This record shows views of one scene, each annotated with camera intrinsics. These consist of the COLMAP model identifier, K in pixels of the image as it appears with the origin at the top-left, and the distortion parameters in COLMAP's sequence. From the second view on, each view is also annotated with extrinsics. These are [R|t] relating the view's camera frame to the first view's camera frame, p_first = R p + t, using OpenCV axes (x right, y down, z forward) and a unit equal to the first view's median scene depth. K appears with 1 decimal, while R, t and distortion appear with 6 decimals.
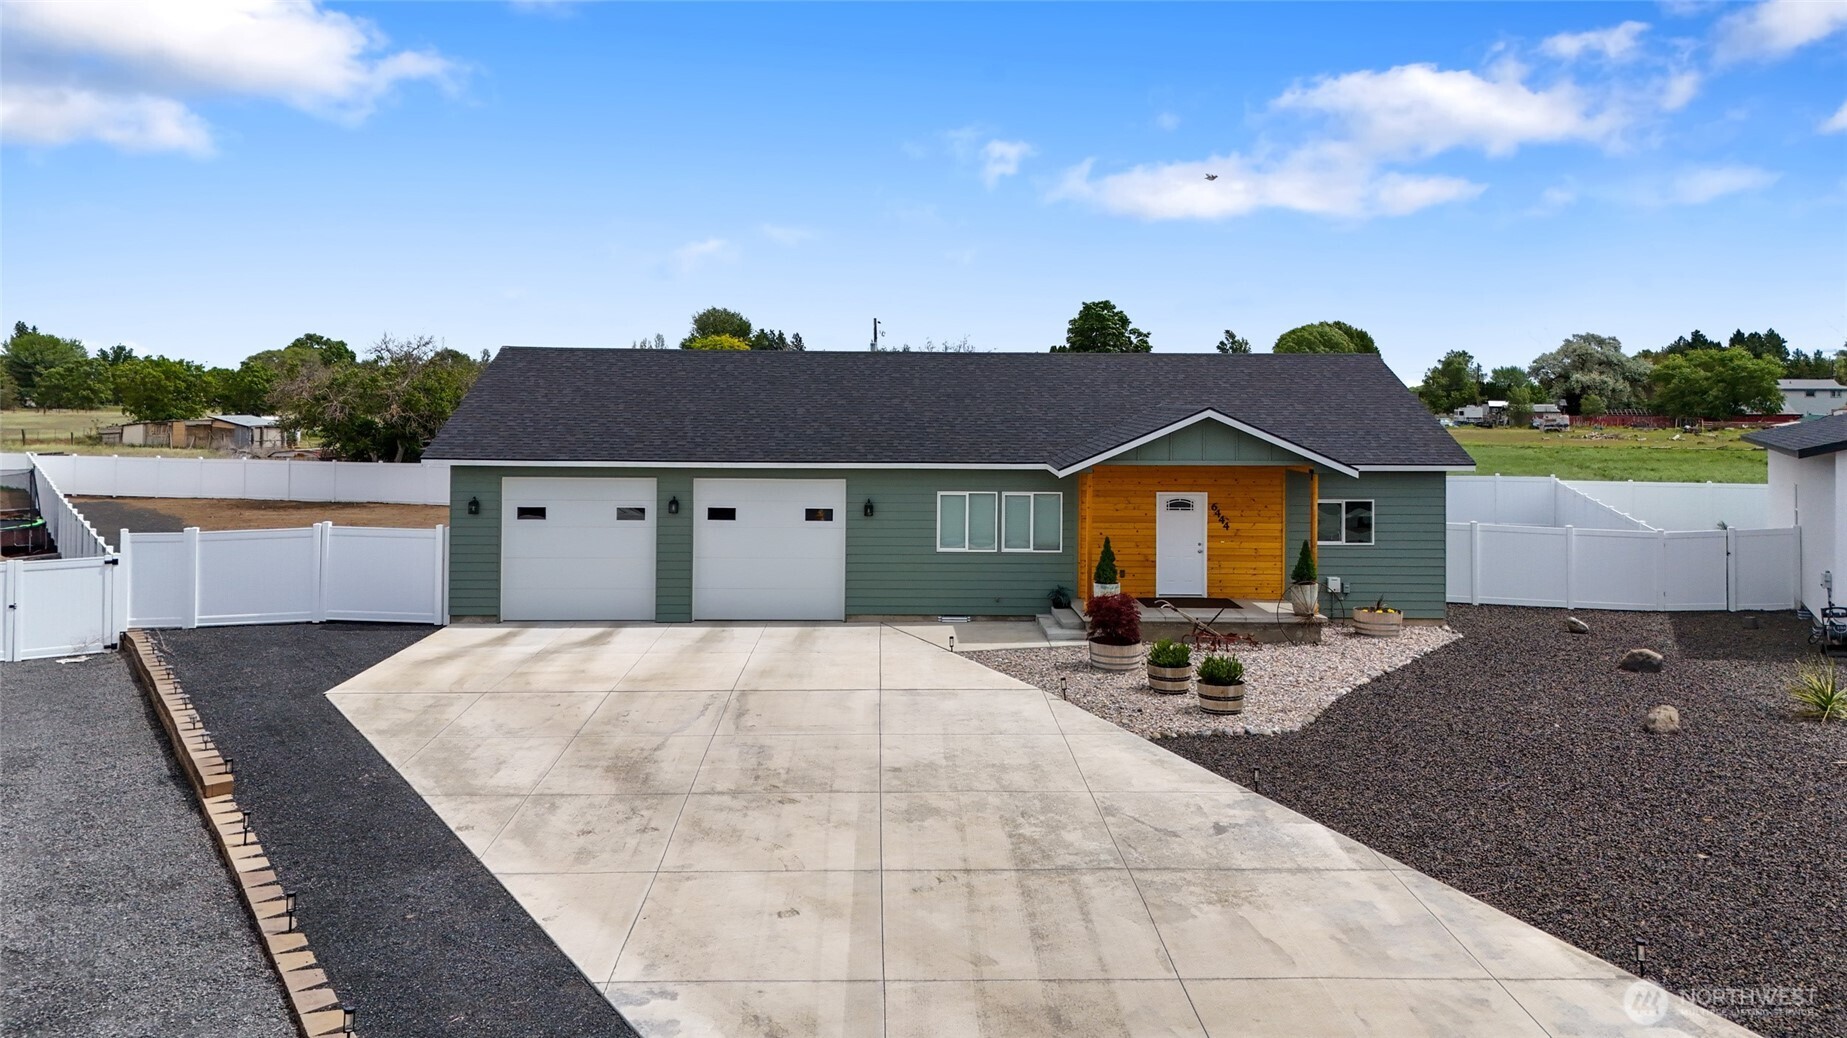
lens RADIAL K [[1396.8, 0, 929.0], [0, 1396.8, 414.8], [0, 0, 1]] dist [0.089725, -0.131779]
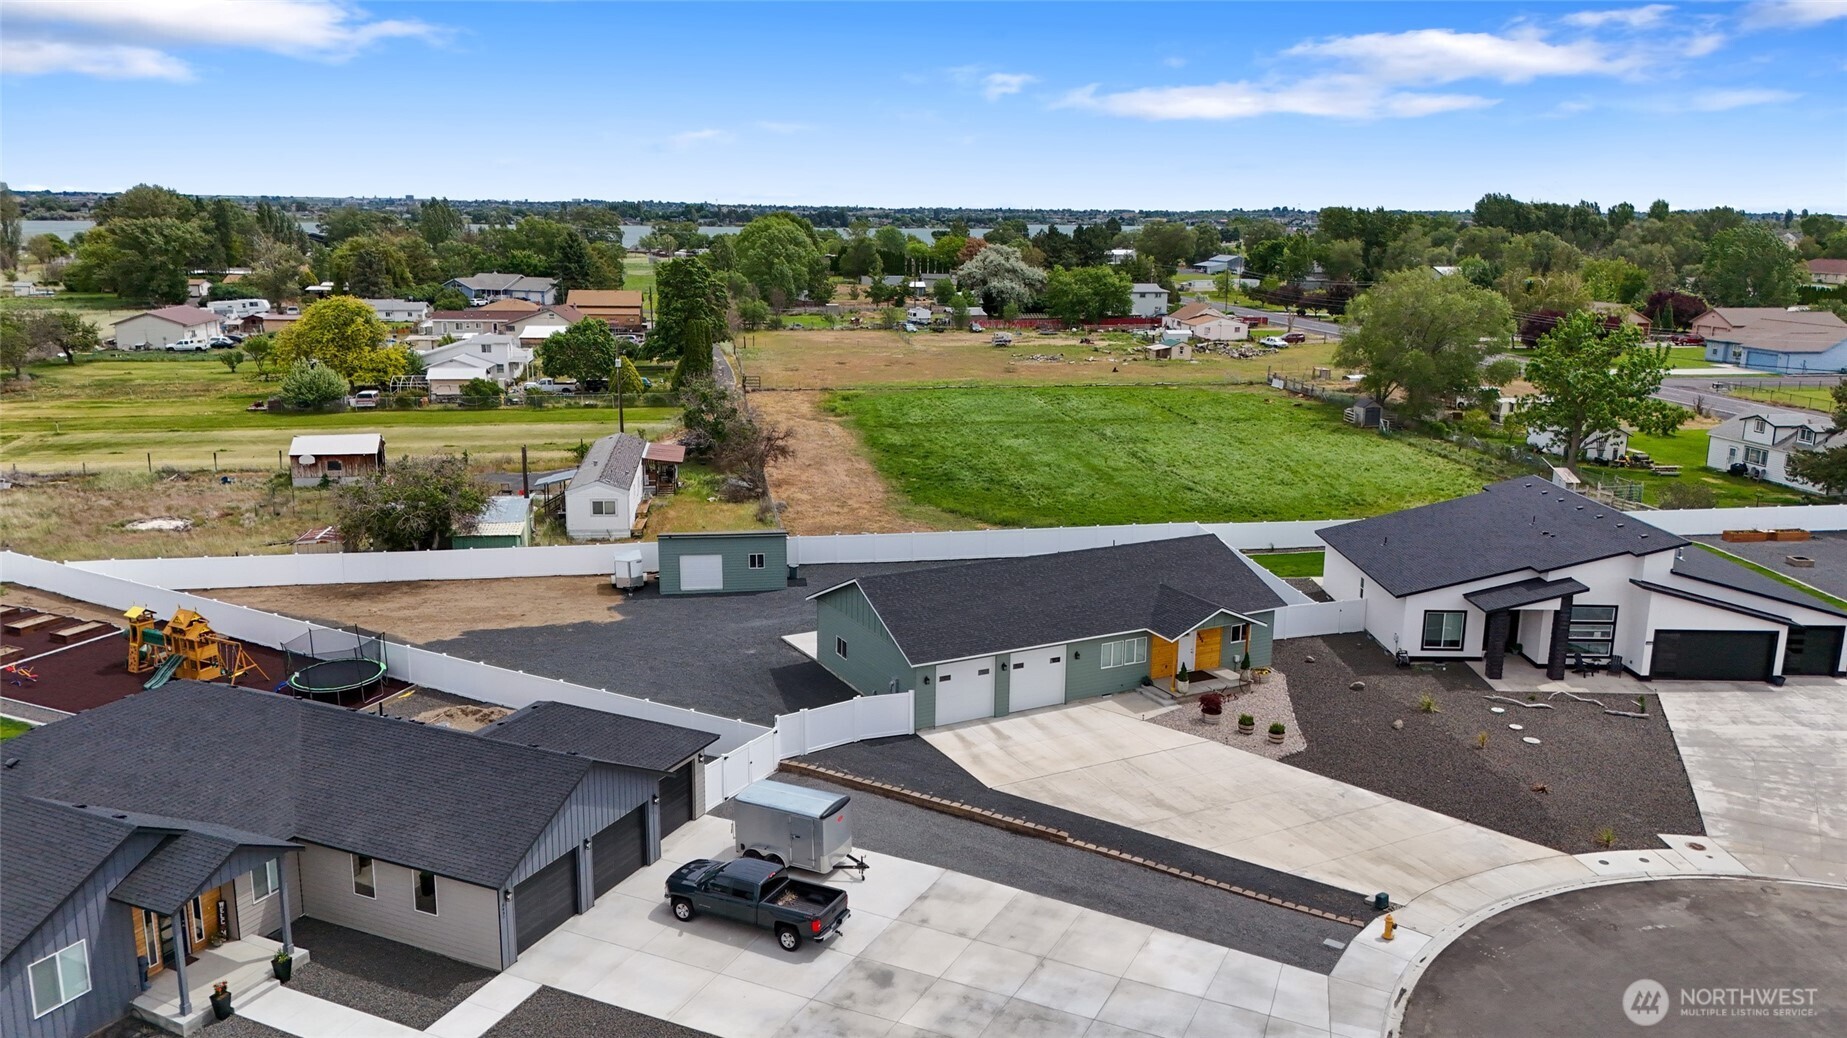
lens RADIAL K [[1353.8, 0, 923.5], [0, 1353.8, 519.0], [0, 0, 1]] dist [0.090695, -0.114314]
pose [[0.897711, -0.094182, 0.430401, -1.325960], [0.001070, 0.977348, 0.211636, -0.684115], [-0.440584, -0.189528, 0.877476, -0.866834]]
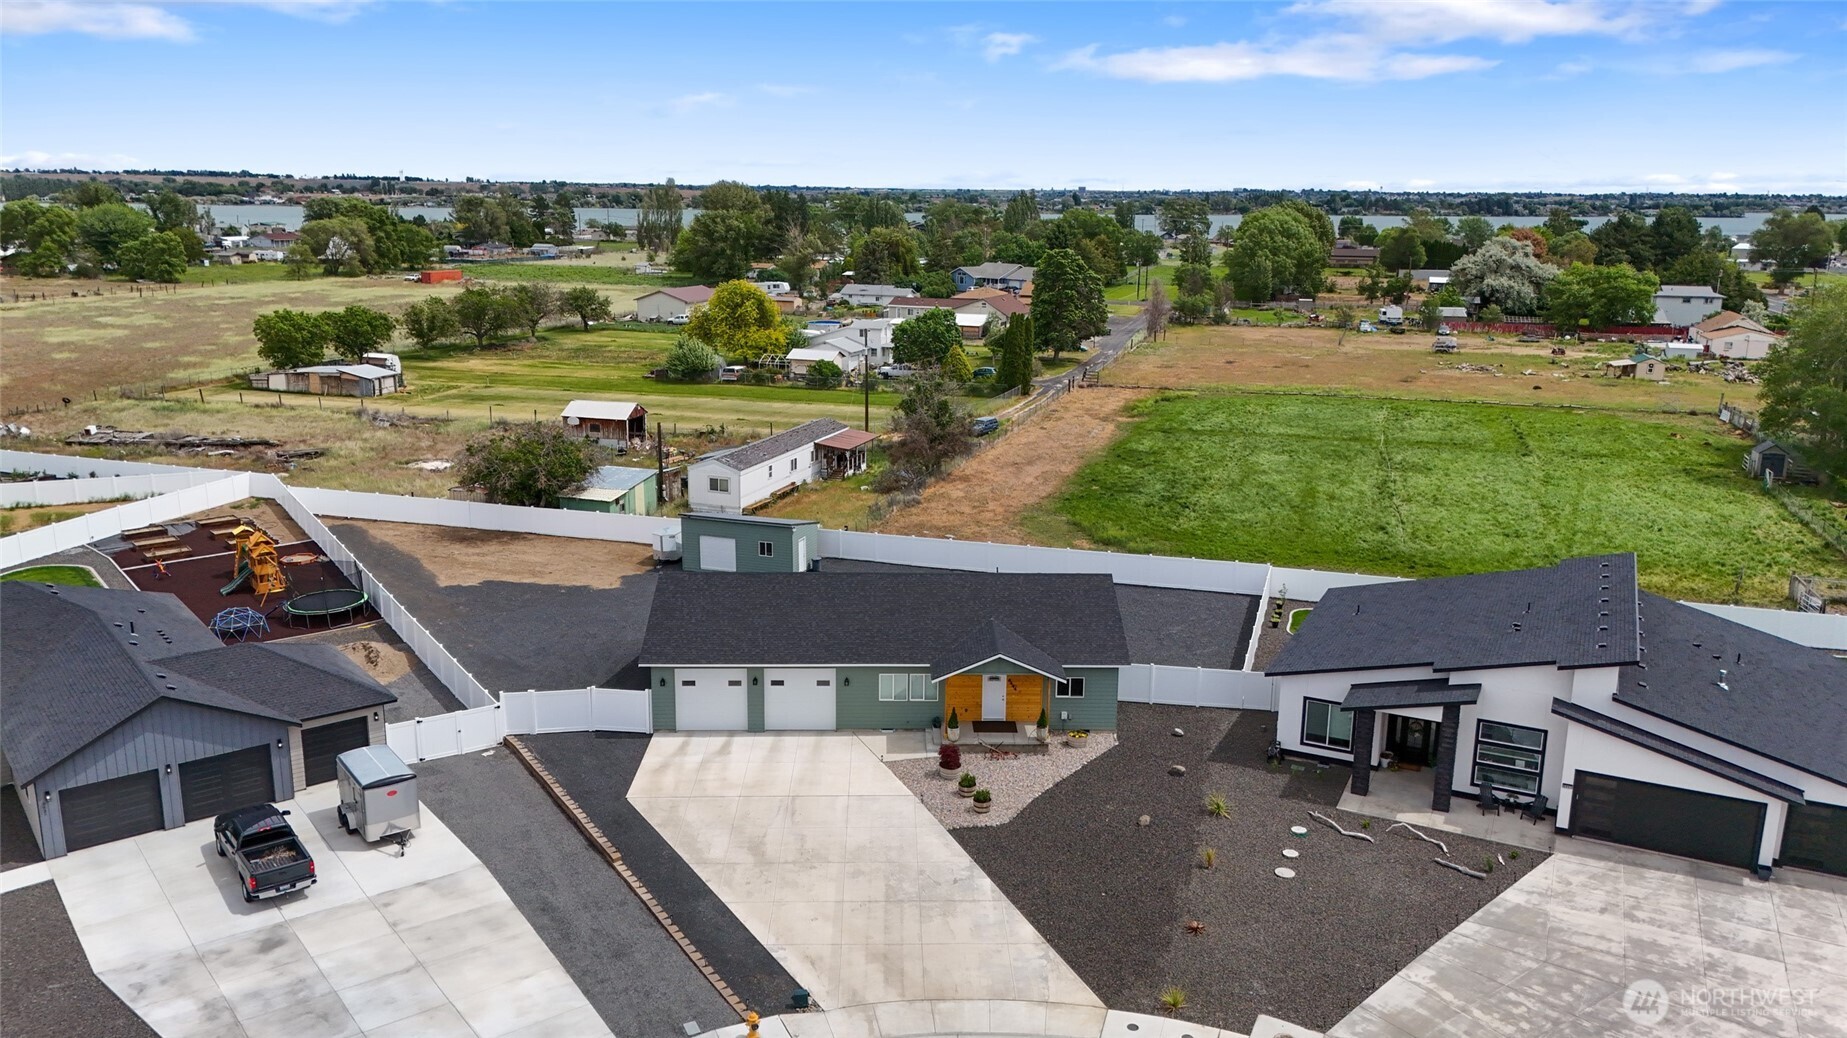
lens RADIAL K [[1353.8, 0, 923.5], [0, 1353.8, 519.0], [0, 0, 1]] dist [0.090695, -0.114314]
pose [[0.999964, 0.006169, -0.005771, 0.093789], [-0.004751, 0.975561, 0.219679, -0.698199], [0.006985, -0.219644, 0.975555, -1.062631]]
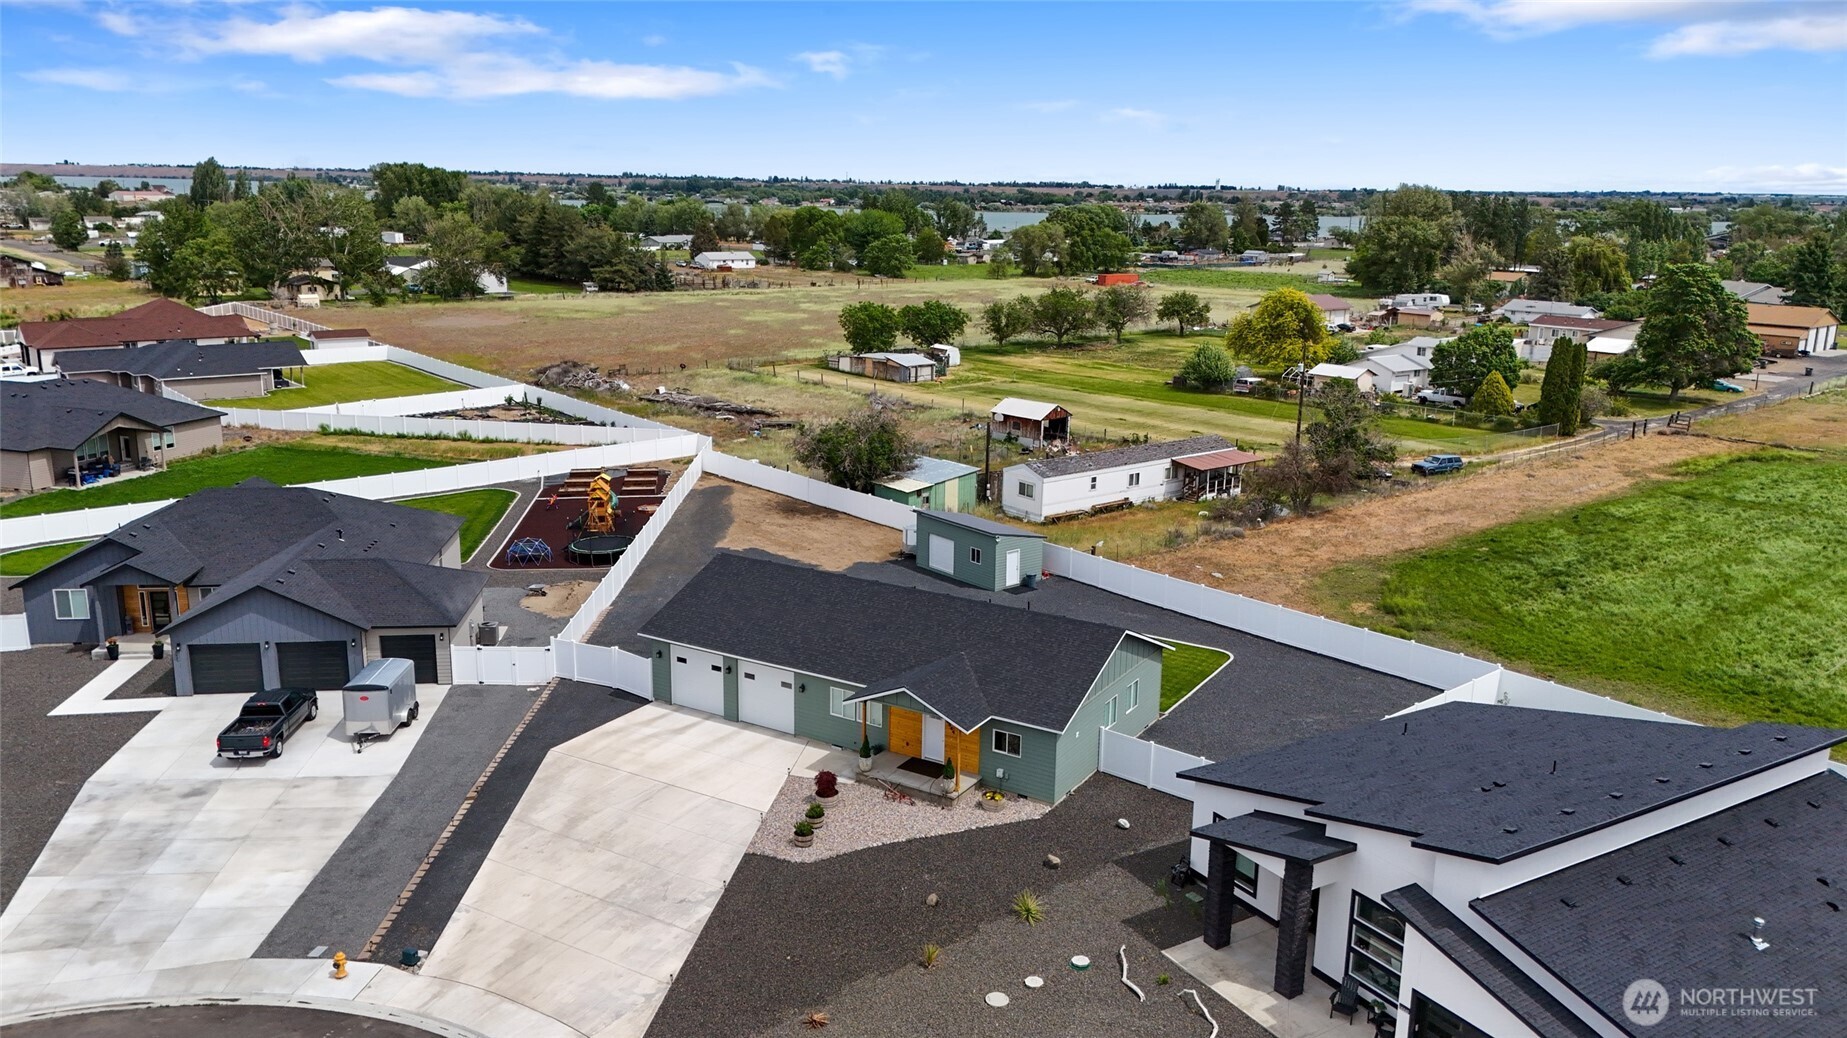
lens RADIAL K [[1353.8, 0, 923.5], [0, 1353.8, 519.0], [0, 0, 1]] dist [0.090695, -0.114314]
pose [[0.840583, 0.133728, -0.524916, 1.256715], [-0.017451, 0.975230, 0.220505, -0.694468], [0.541402, -0.176192, 0.822095, -0.570251]]
